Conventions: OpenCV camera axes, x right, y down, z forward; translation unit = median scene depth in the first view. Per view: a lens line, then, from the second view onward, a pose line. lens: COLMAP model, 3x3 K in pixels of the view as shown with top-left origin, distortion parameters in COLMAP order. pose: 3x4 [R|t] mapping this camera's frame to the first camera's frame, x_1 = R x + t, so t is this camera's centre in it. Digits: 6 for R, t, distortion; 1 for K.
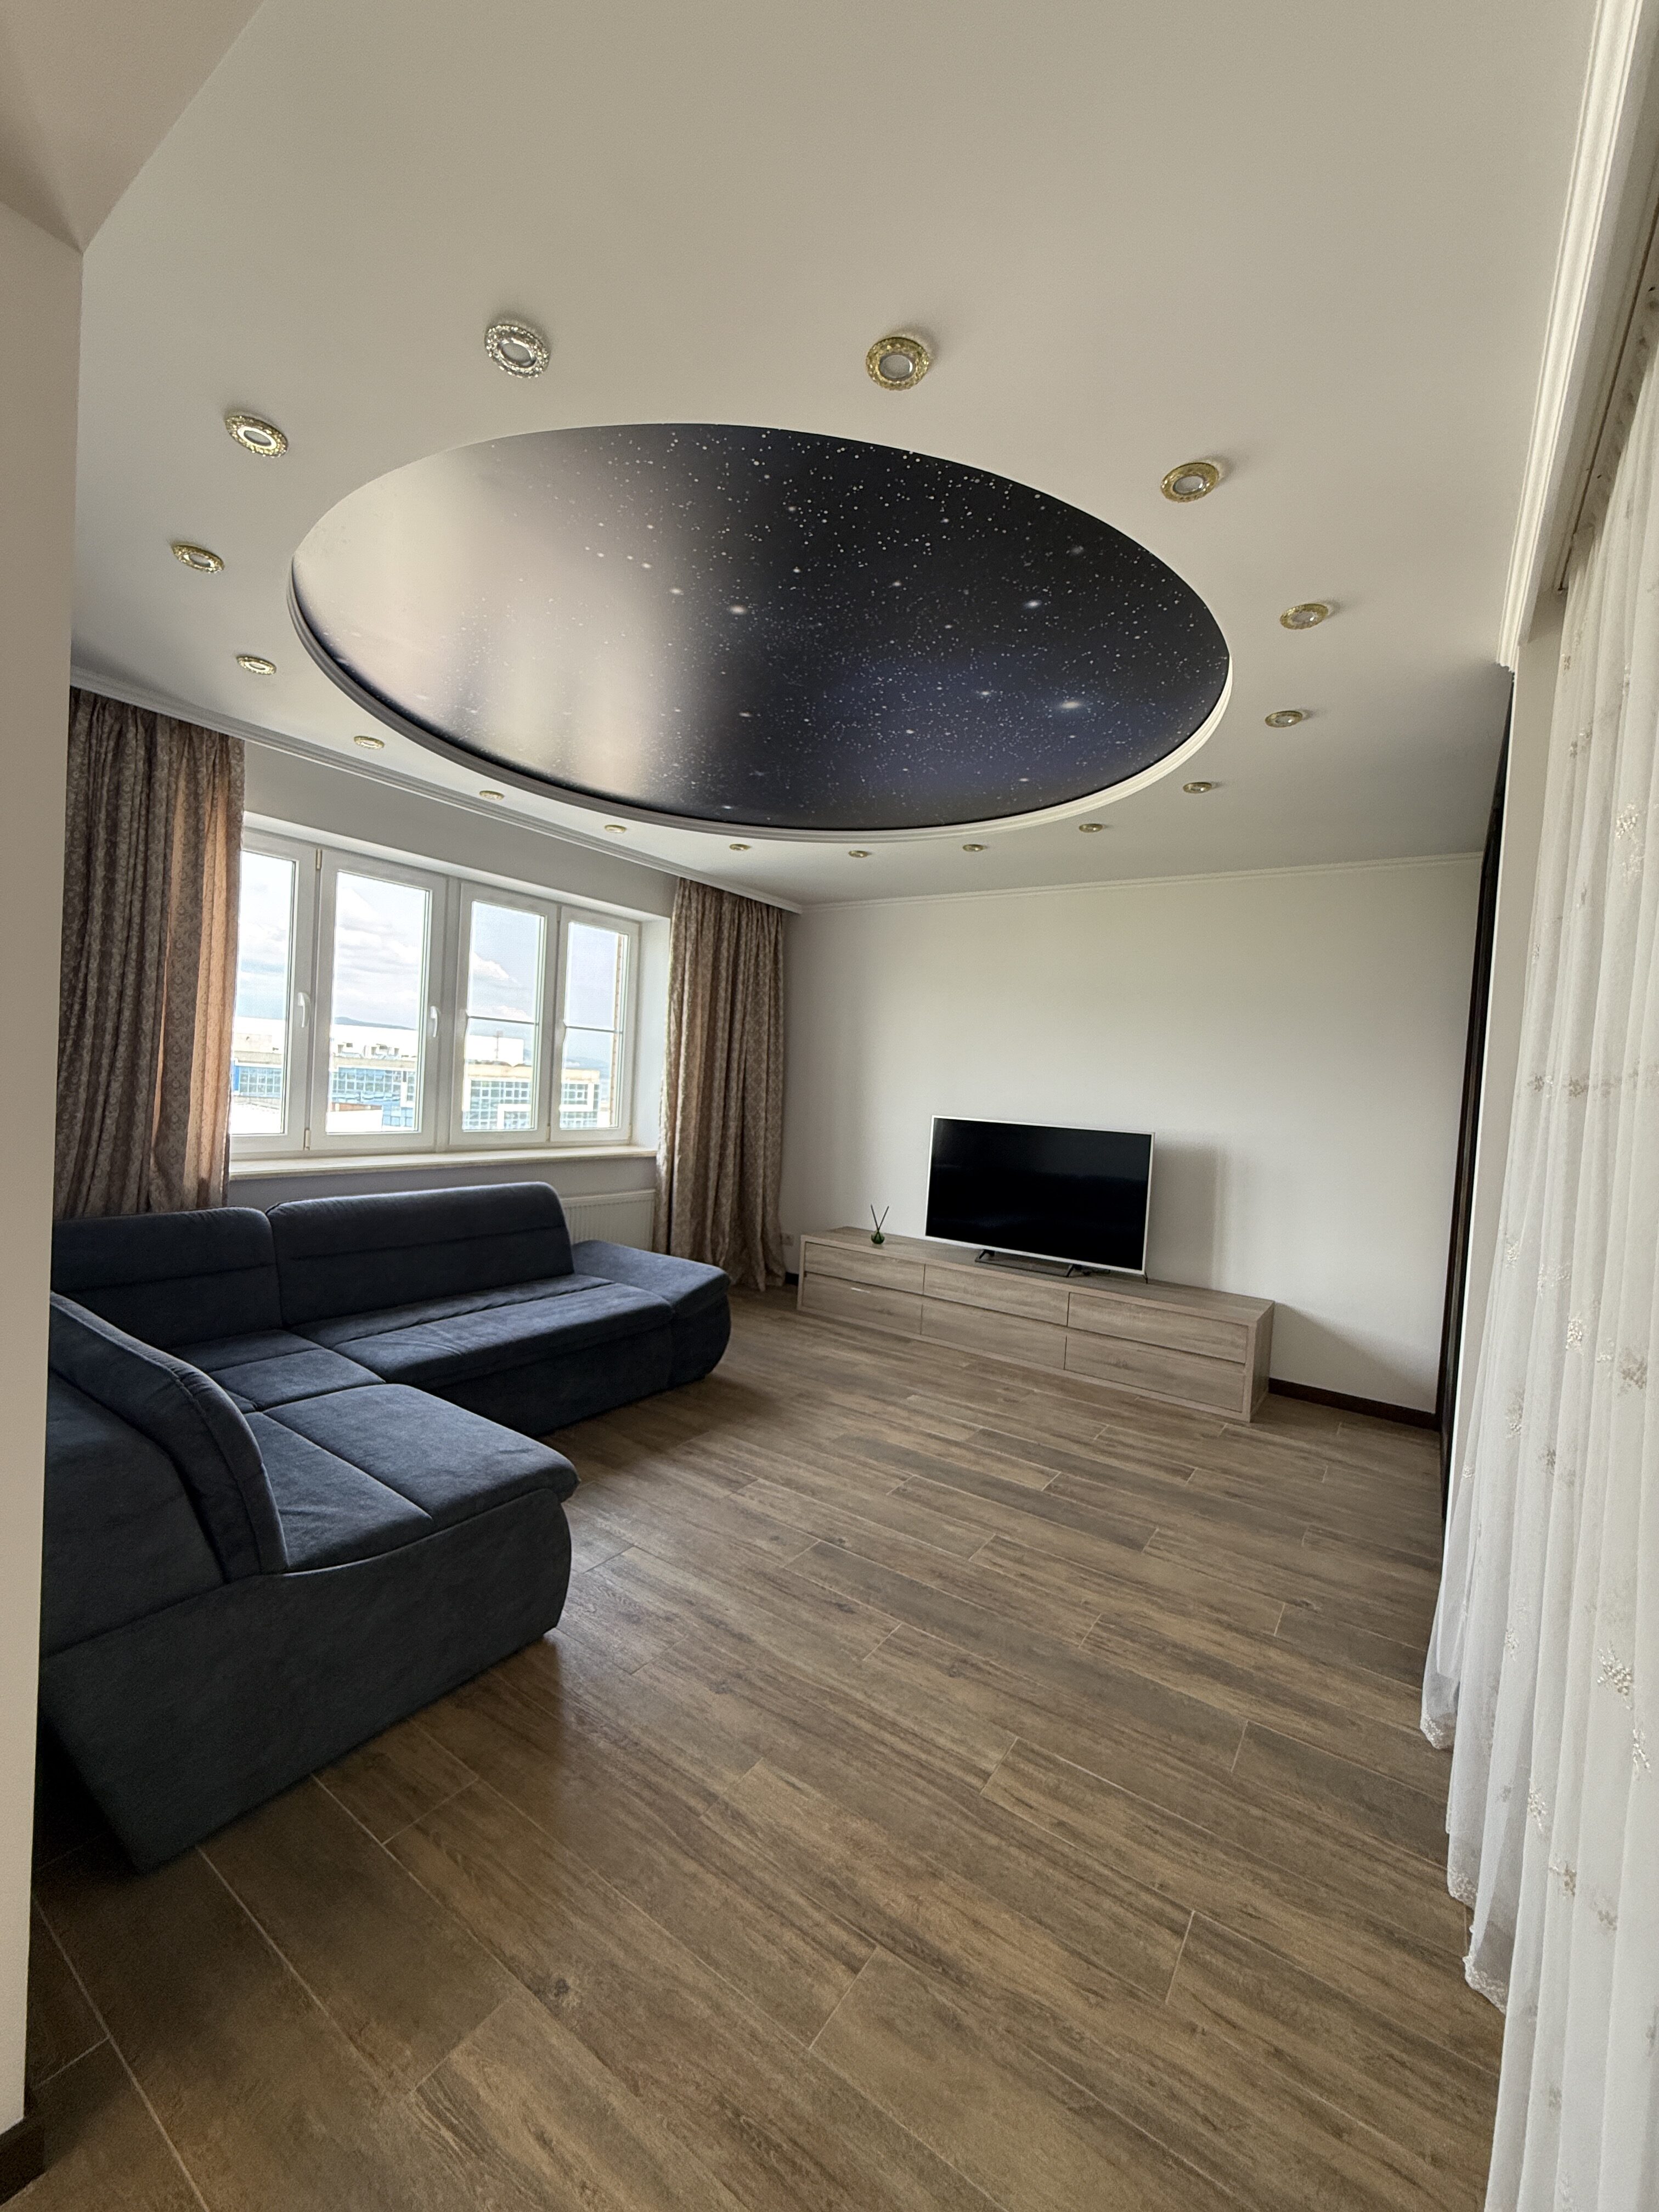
lens RADIAL K [[881.9, 0, 826.9], [0, 881.9, 1103.3], [0, 0, 1]] dist [-0.000847, -0.000201]
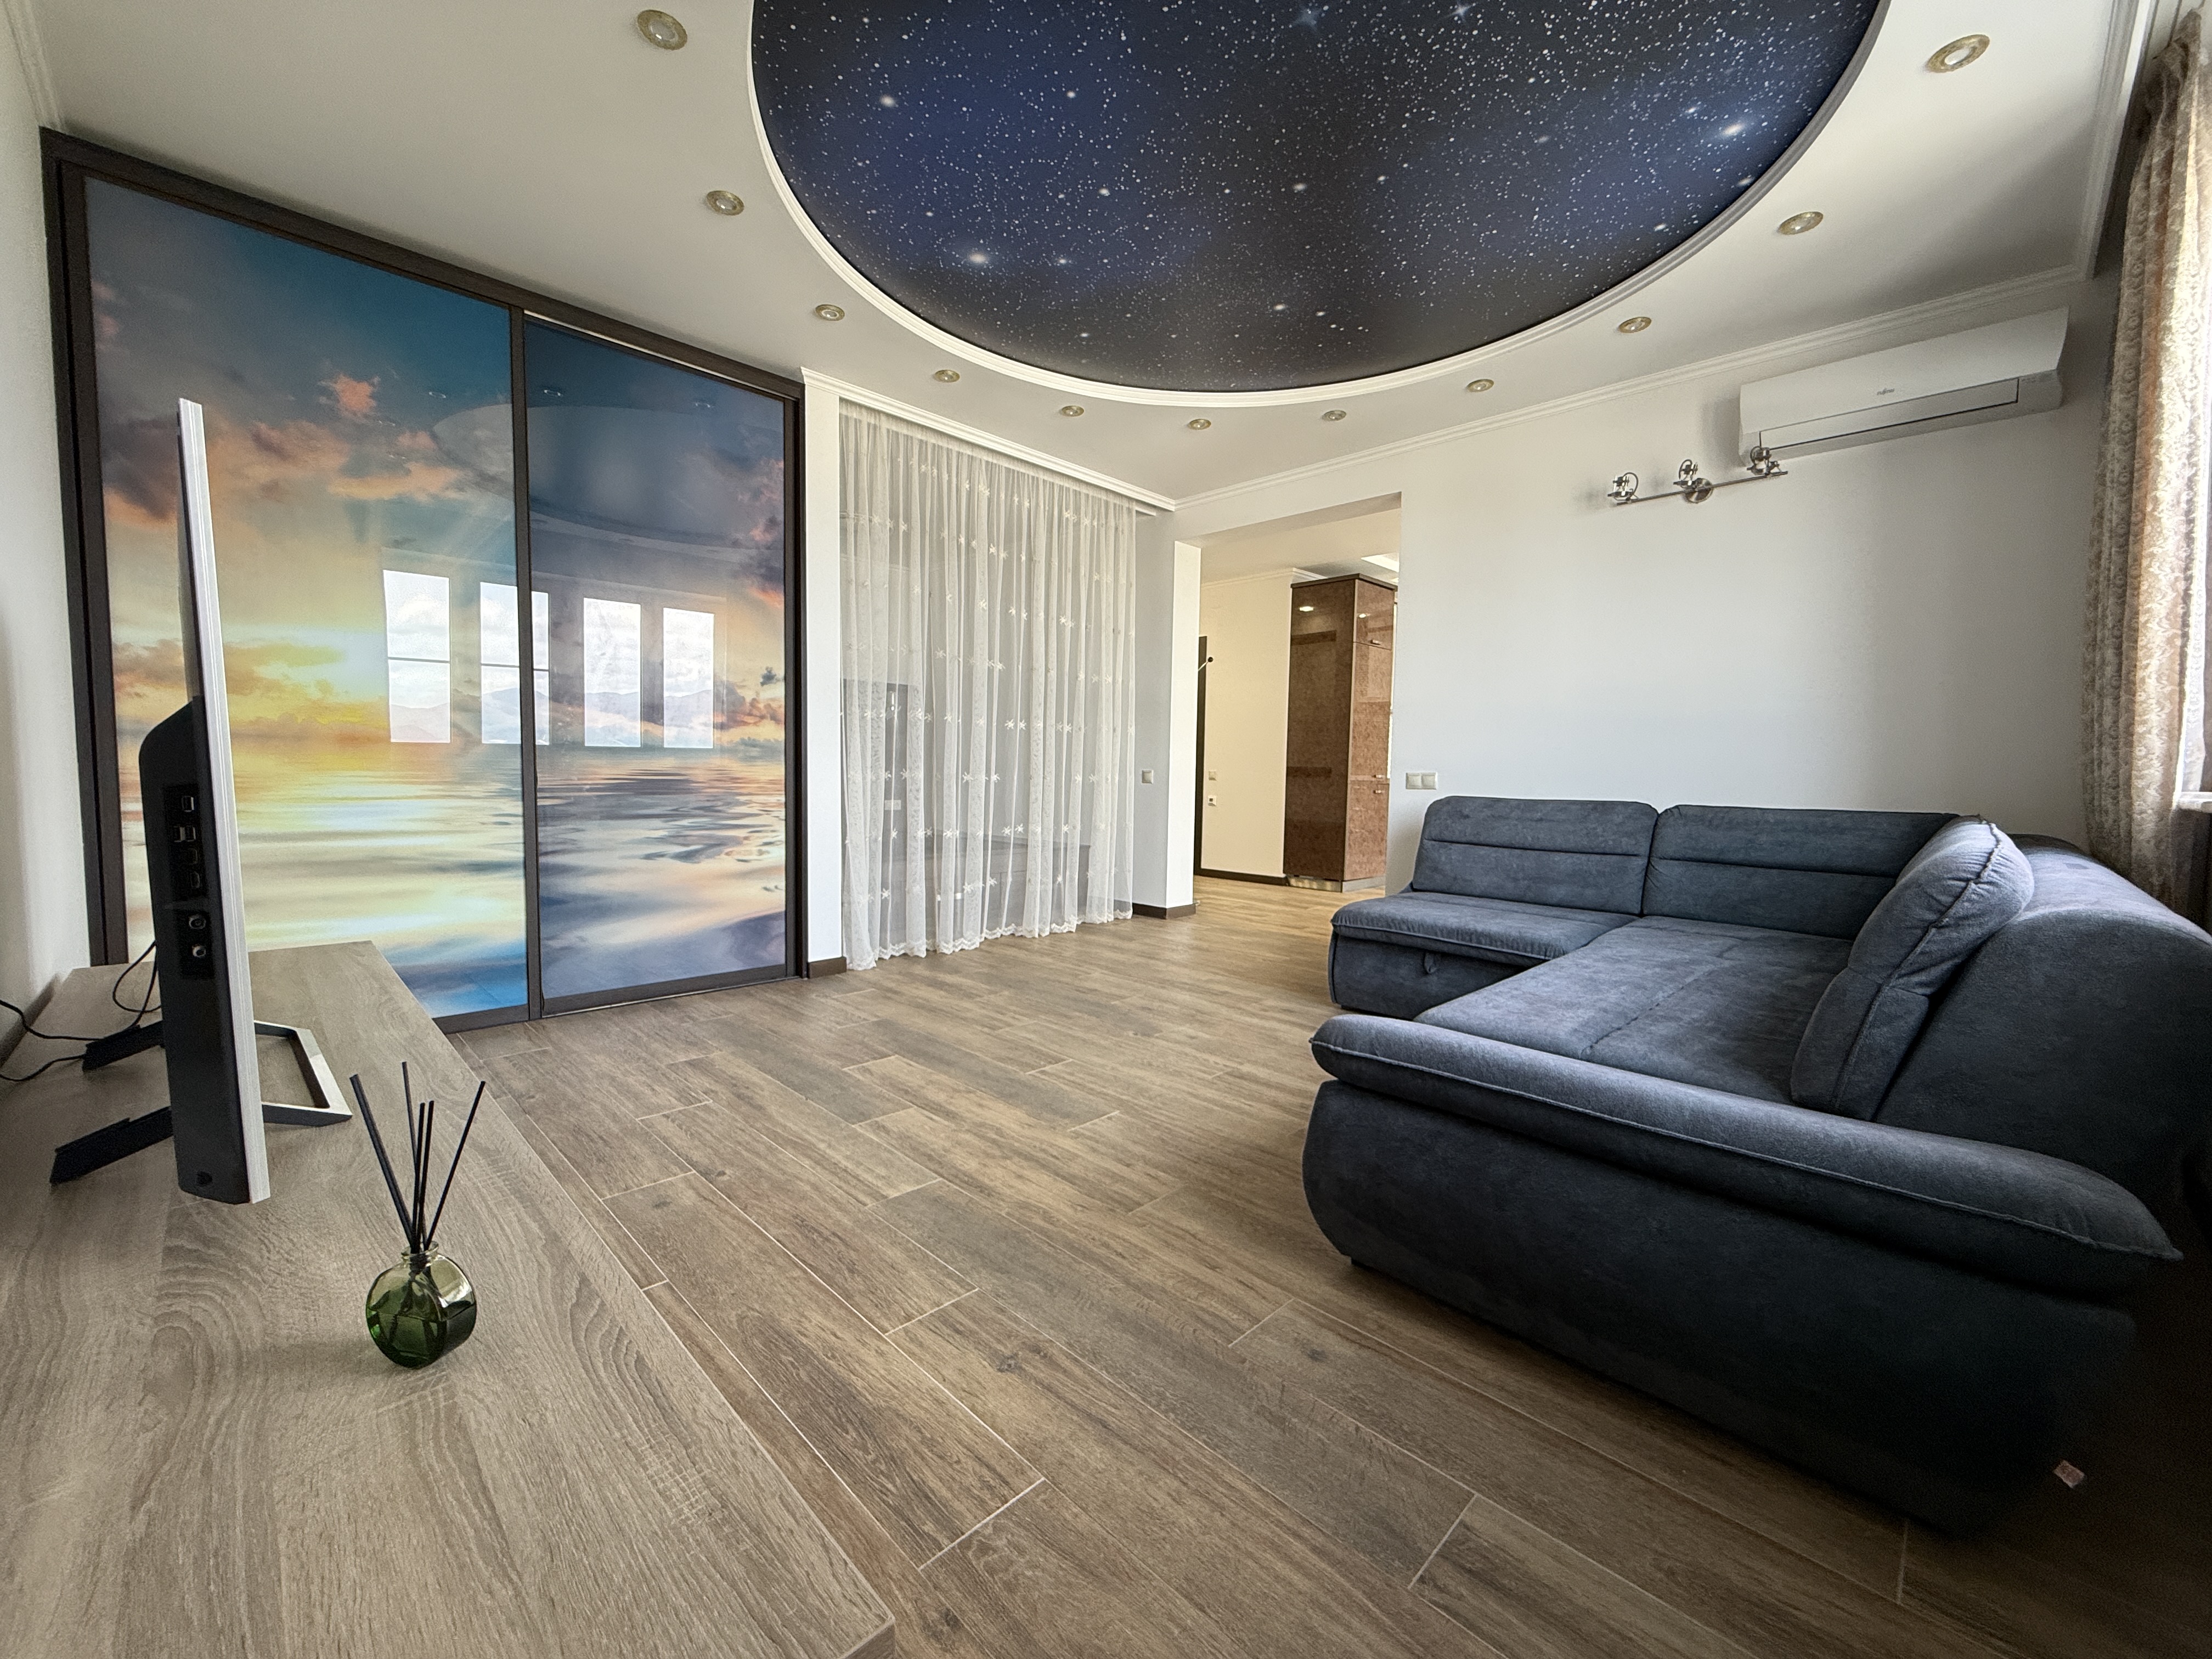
lens RADIAL K [[881.9, 0, 1096.9], [0, 881.9, 830.8], [0, 0, 1]] dist [-0.000847, -0.000201]
pose [[-0.980523, -0.086891, 0.176138, -0.092572], [-0.068205, 0.991643, 0.109506, 0.089025], [-0.184181, 0.095359, -0.978256, 1.704876]]
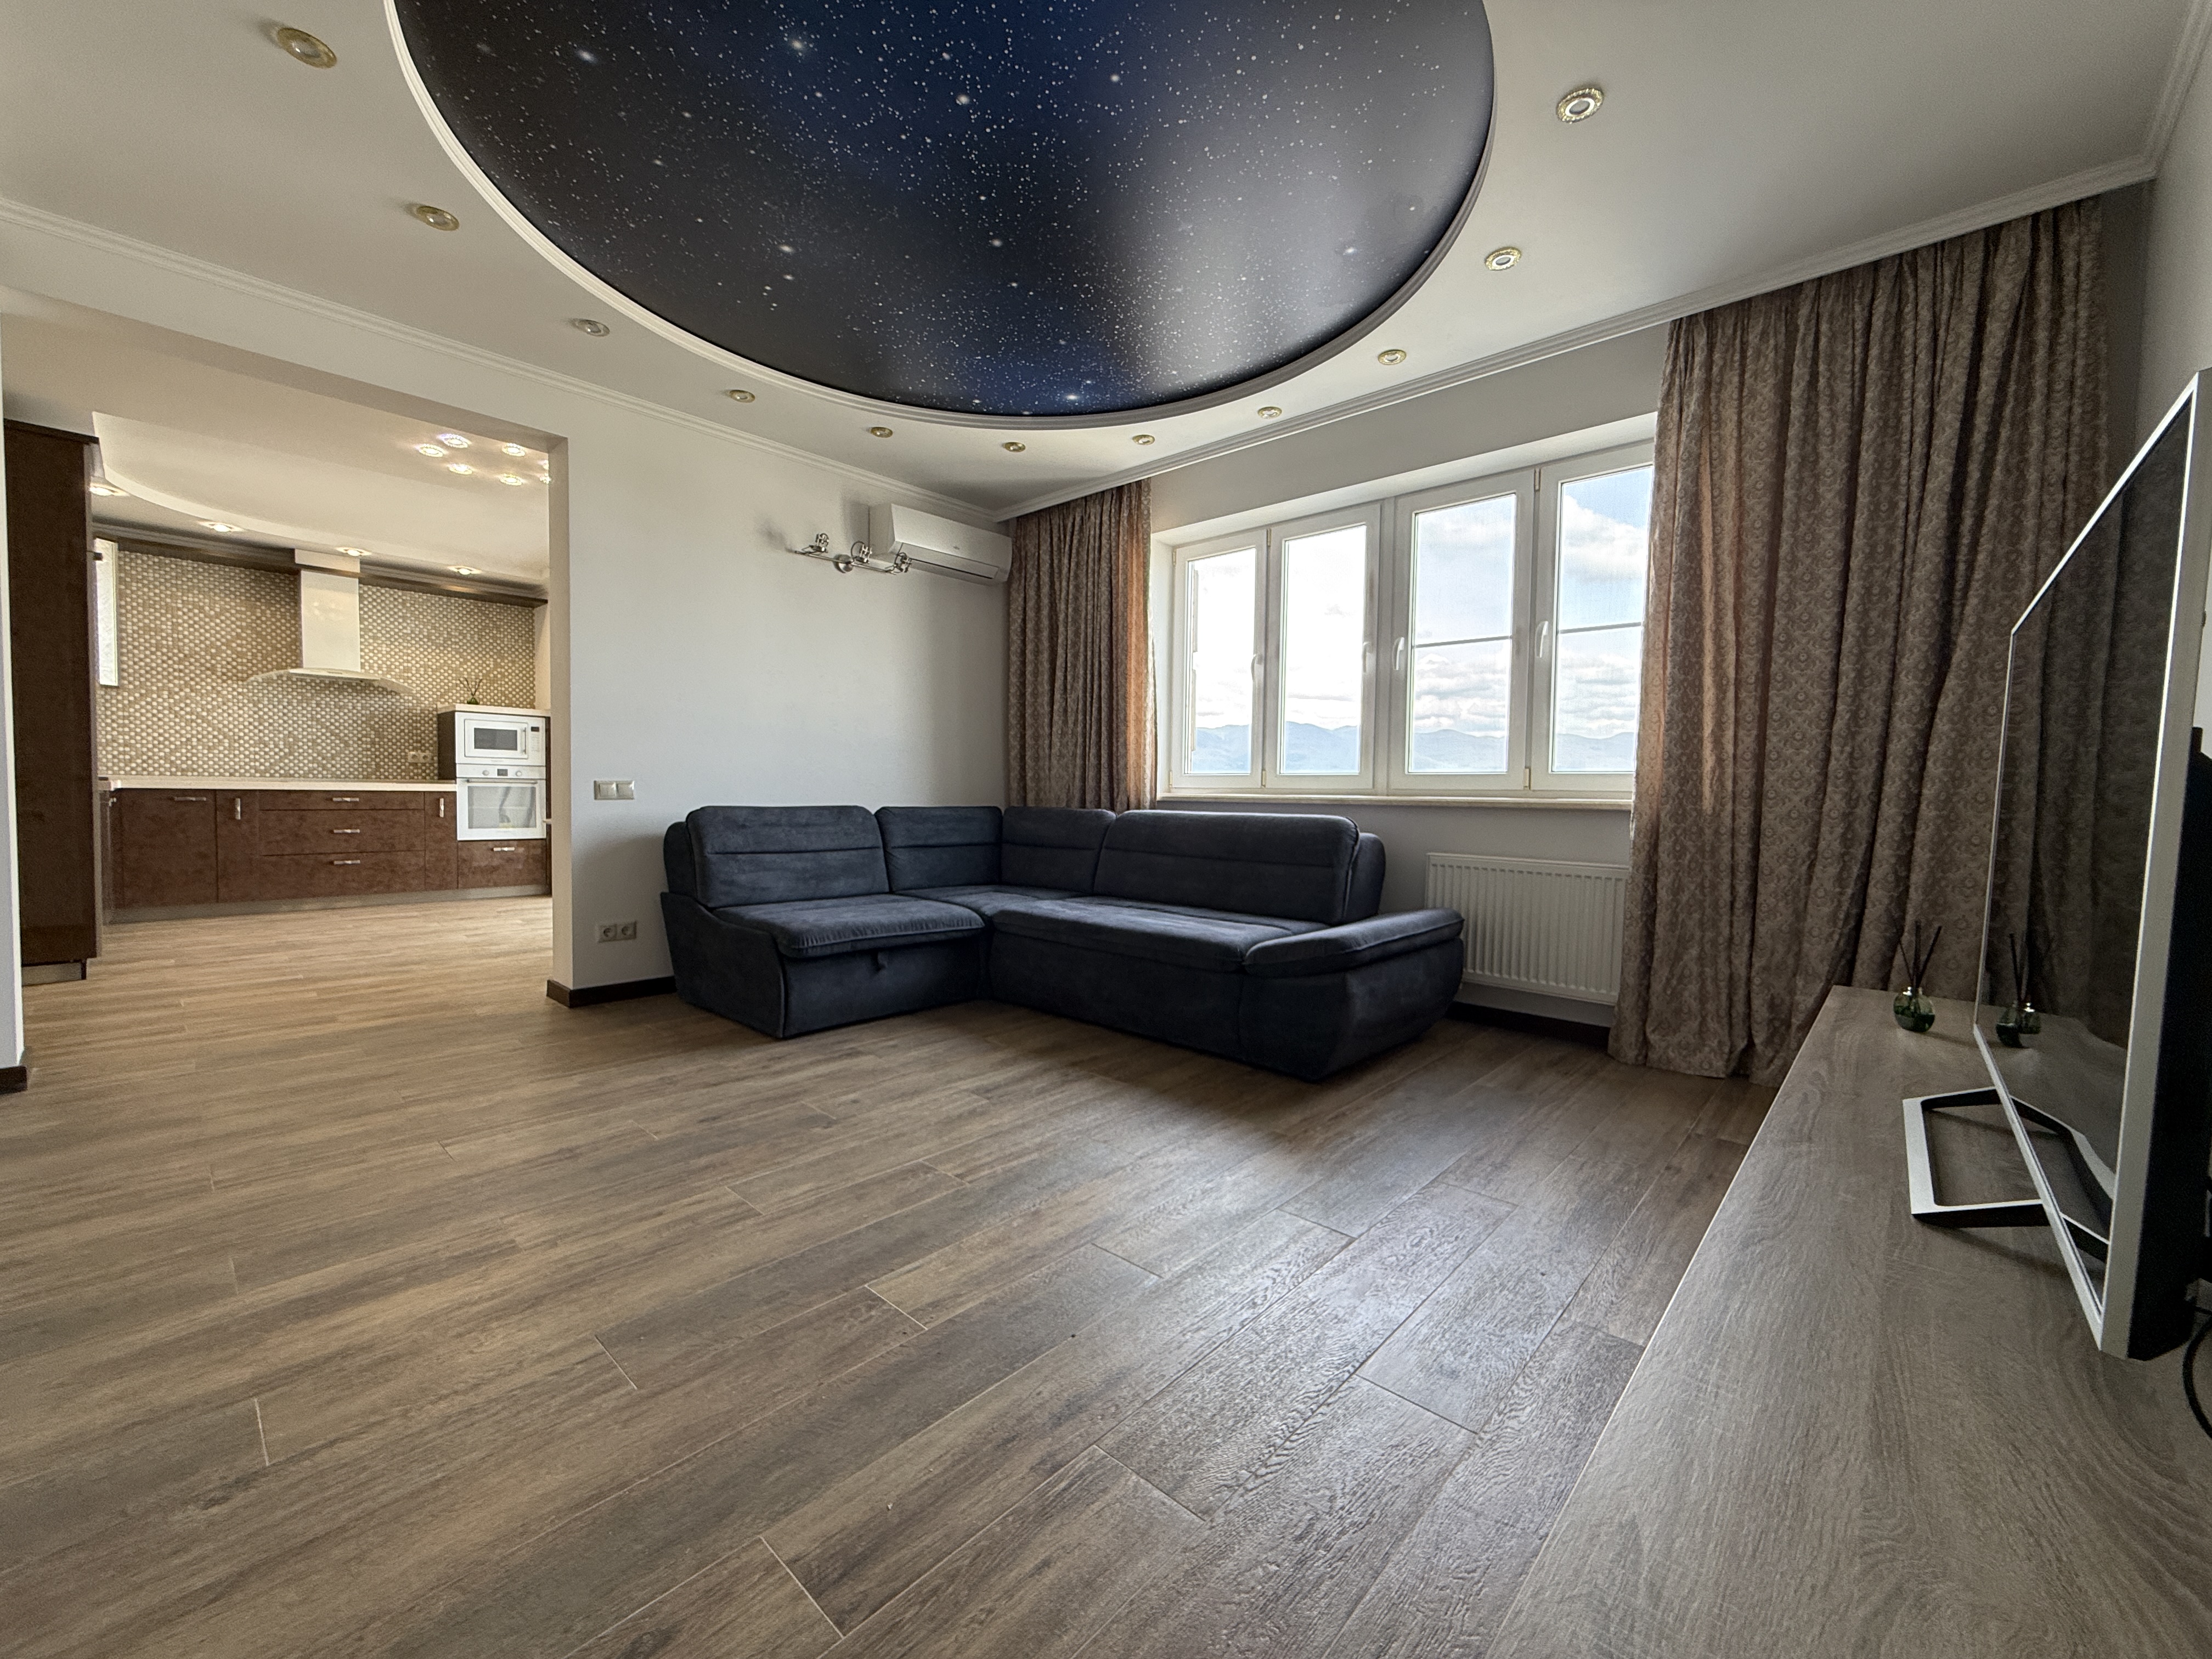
lens RADIAL K [[881.9, 0, 1105.9], [0, 881.9, 828.5], [0, 0, 1]] dist [-0.000847, -0.000201]
pose [[-0.134073, -0.018735, -0.990794, 0.698088], [-0.053151, 0.998518, -0.011689, 0.154504], [0.989545, 0.051095, -0.134870, 1.116463]]
